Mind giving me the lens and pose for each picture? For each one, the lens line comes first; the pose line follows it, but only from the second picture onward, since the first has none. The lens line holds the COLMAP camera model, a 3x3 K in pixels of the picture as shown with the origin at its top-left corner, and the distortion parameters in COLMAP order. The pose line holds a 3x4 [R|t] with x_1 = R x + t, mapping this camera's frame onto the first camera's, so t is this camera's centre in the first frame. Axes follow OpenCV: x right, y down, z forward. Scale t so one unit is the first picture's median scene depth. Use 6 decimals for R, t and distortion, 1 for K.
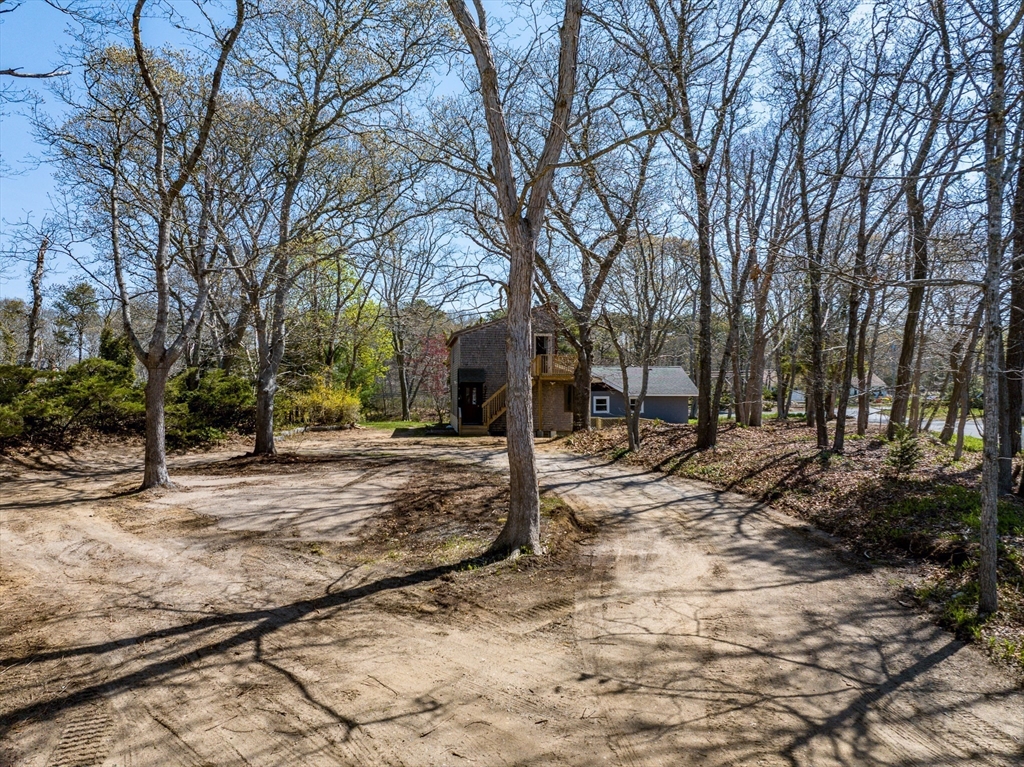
lens RADIAL K [[718.7, 0, 511.1], [0, 718.7, 384.8], [0, 0, 1]] dist [0.006892, 0.000292]
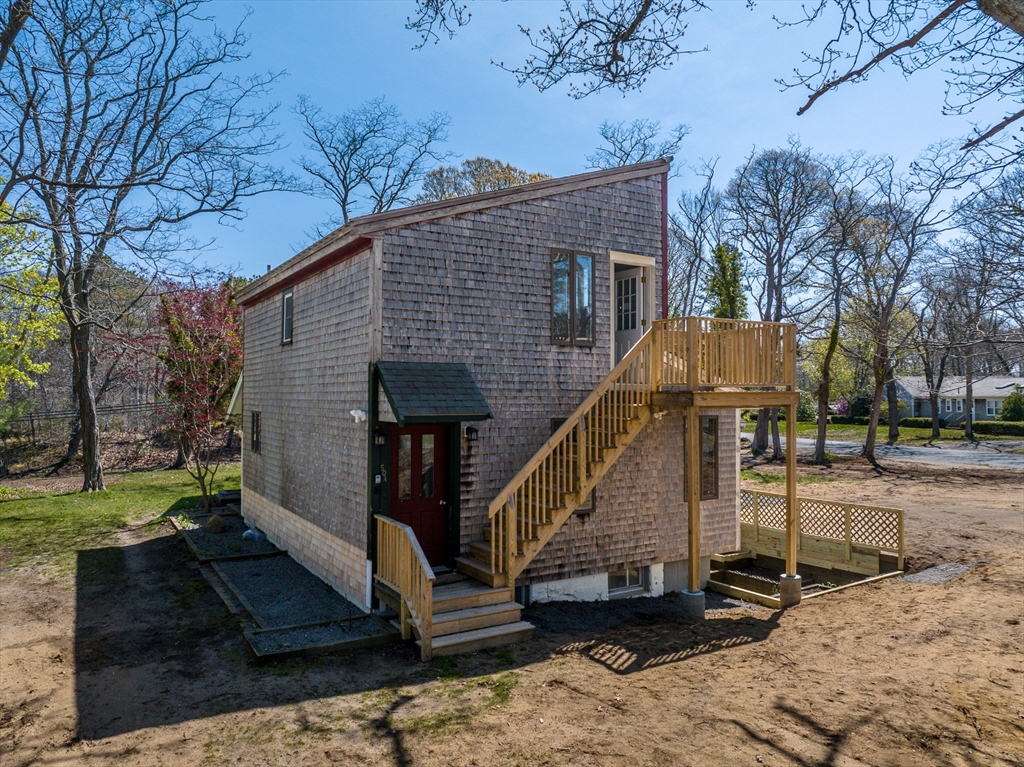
lens RADIAL K [[718.7, 0, 512.7], [0, 718.7, 383.8], [0, 0, 1]] dist [0.006892, 0.000292]
pose [[0.917789, 0.015306, 0.396773, -0.087953], [-0.009437, 0.999815, -0.016740, -0.006789], [-0.396956, 0.011620, 0.917764, 0.513305]]
